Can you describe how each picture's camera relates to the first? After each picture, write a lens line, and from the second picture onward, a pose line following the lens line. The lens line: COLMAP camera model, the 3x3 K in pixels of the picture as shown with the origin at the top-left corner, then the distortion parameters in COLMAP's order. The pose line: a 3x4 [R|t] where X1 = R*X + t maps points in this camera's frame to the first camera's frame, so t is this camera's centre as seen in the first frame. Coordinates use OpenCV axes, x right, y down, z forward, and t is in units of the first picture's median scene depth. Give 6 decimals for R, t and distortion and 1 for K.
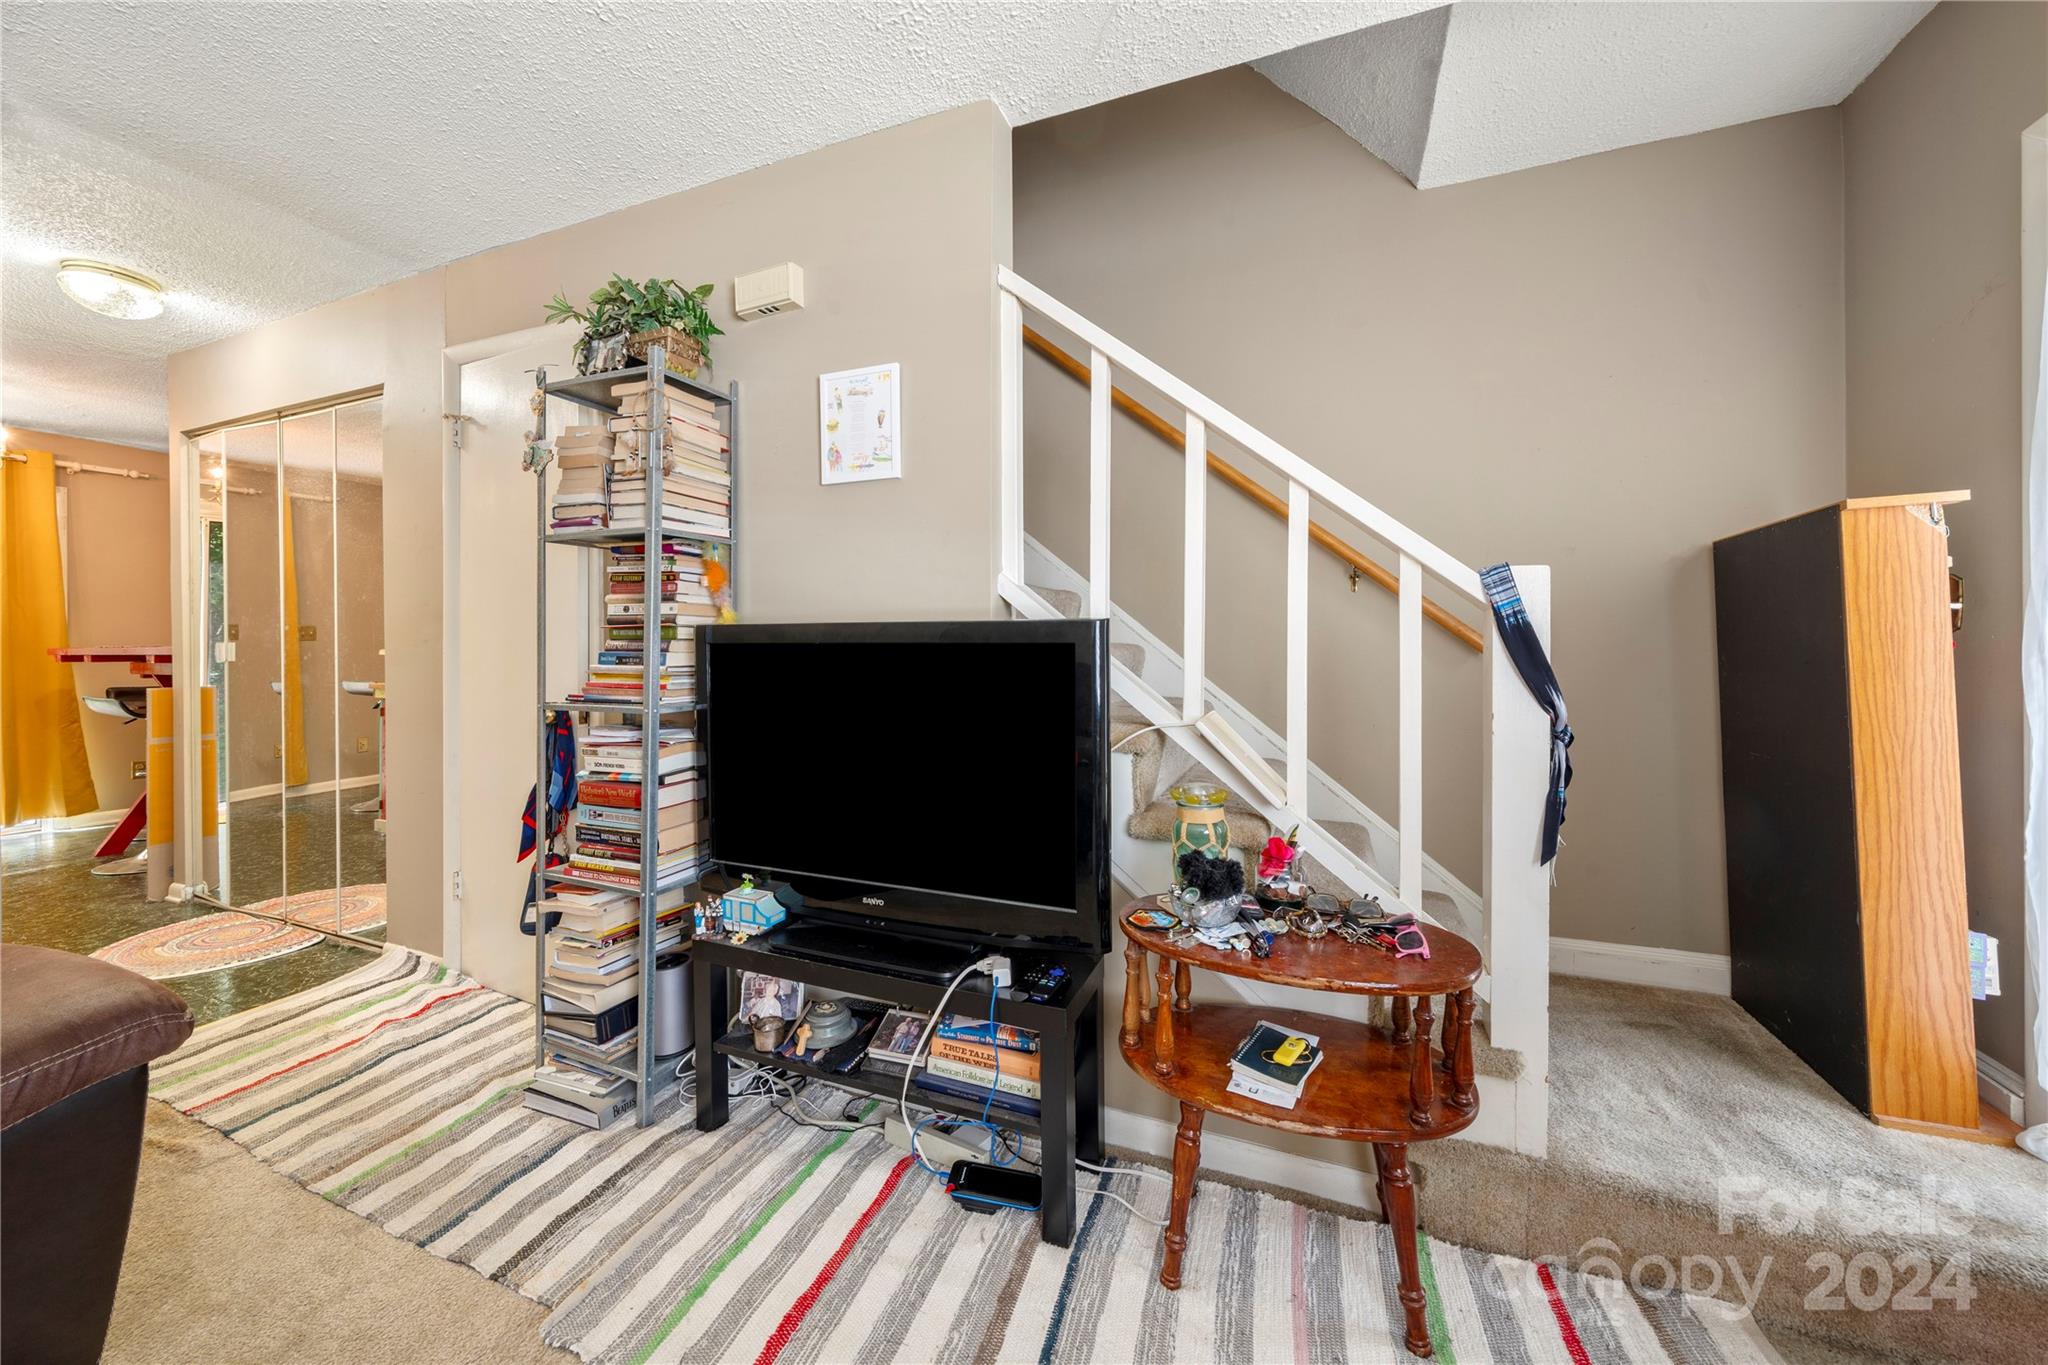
lens RADIAL K [[765.9, 0, 1020.9], [0, 765.9, 642.7], [0, 0, 1]] dist [0.014044, -0.000239]
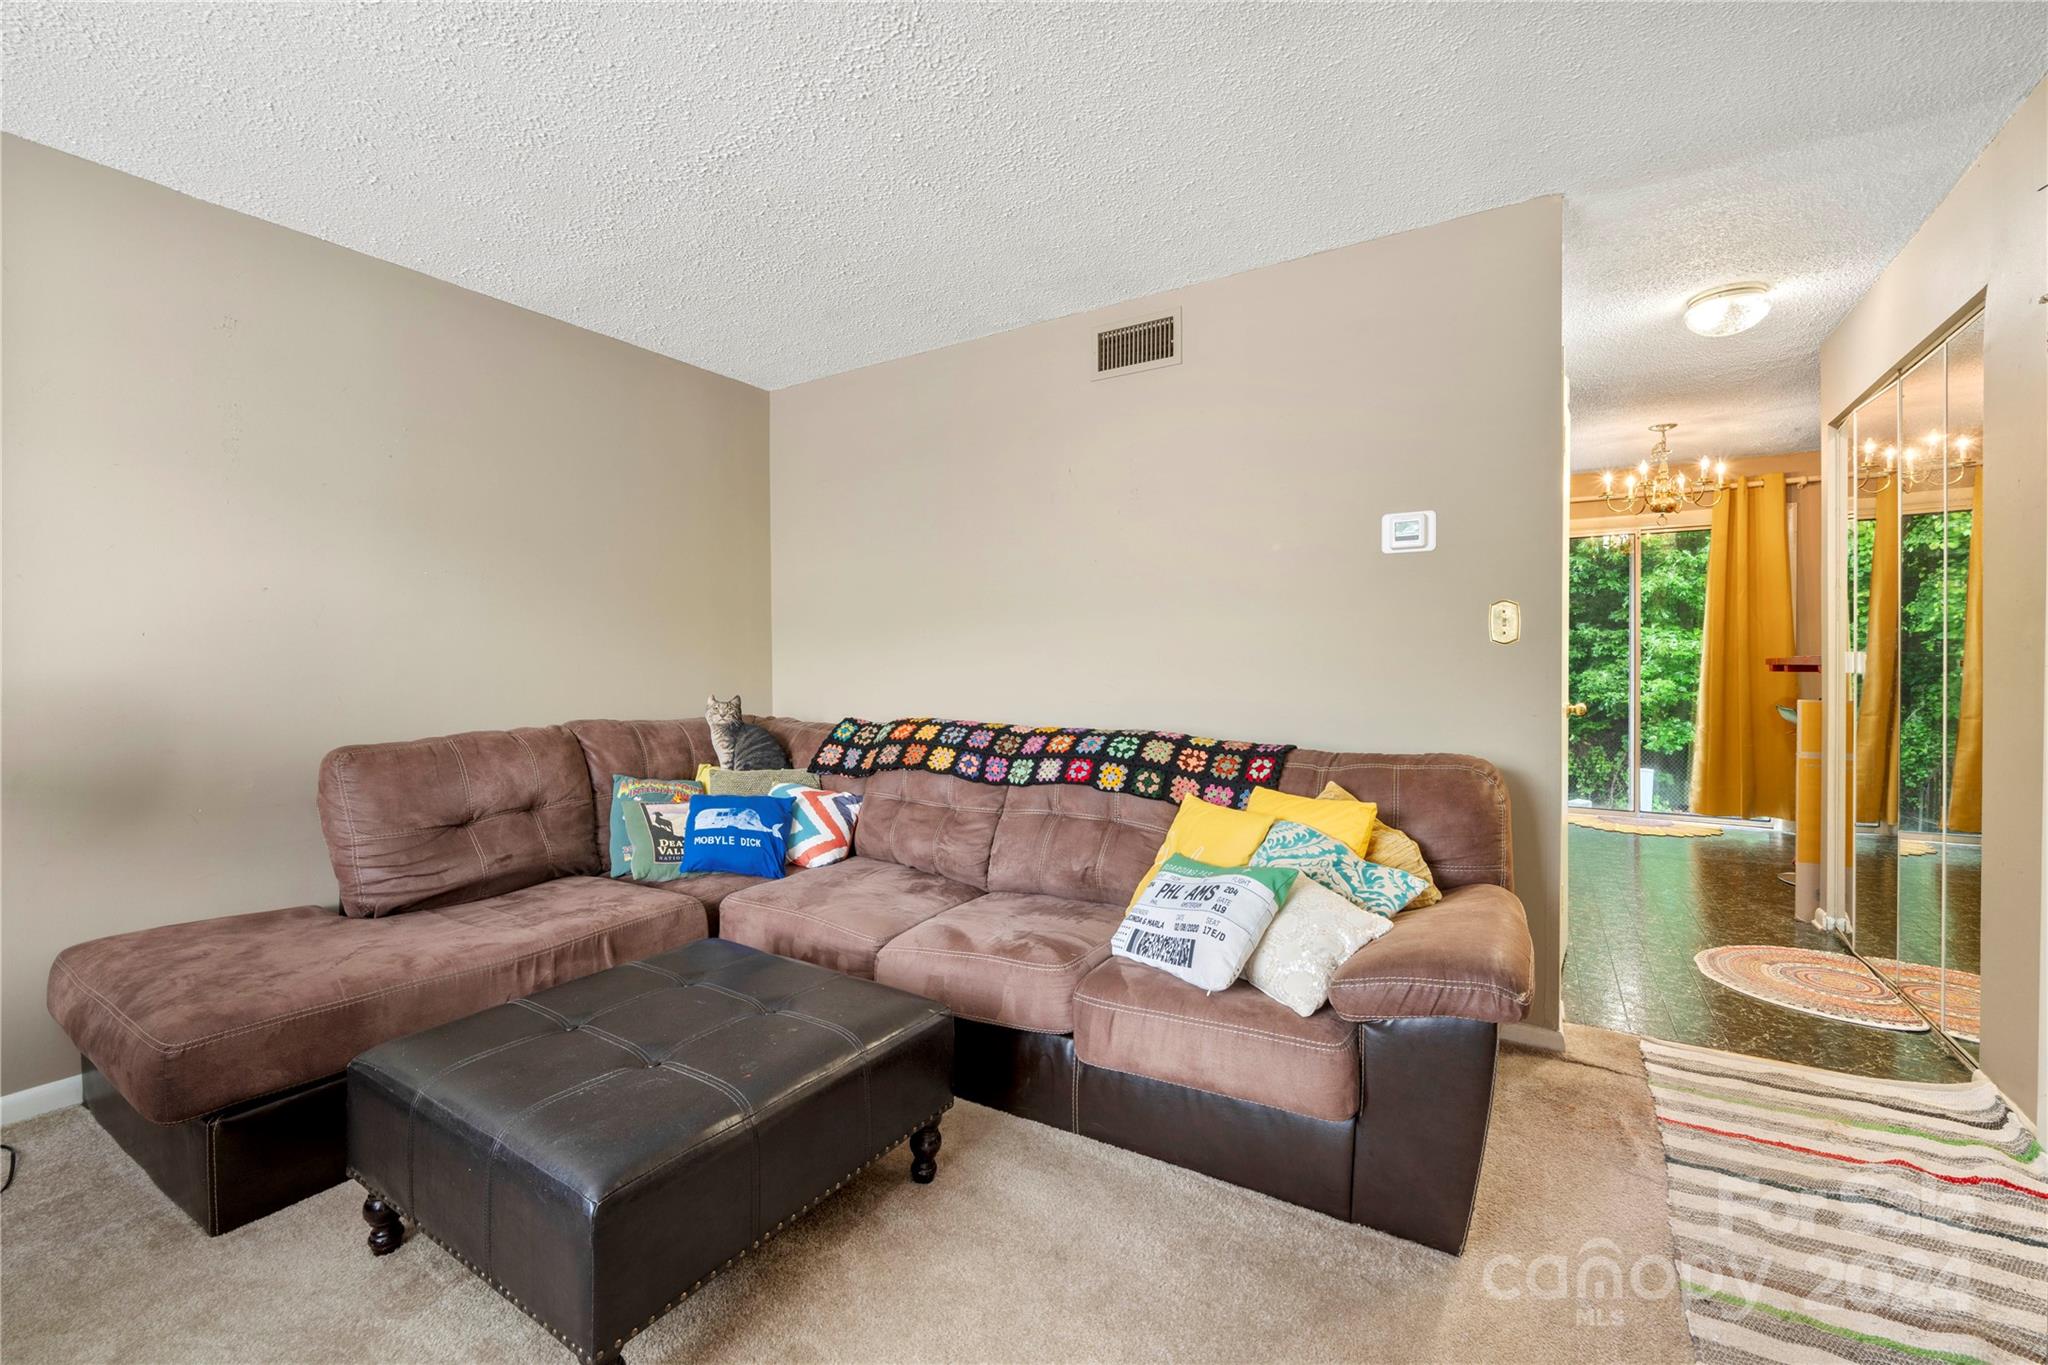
lens RADIAL K [[853.8, 0, 1021.8], [0, 853.8, 677.3], [0, 0, 1]] dist [-0.001227, -0.000003]
pose [[-0.170663, 0.021885, -0.985086, 0.107093], [0.007486, 0.999753, 0.020914, 0.001285], [0.985301, -0.003805, -0.170785, 0.280011]]
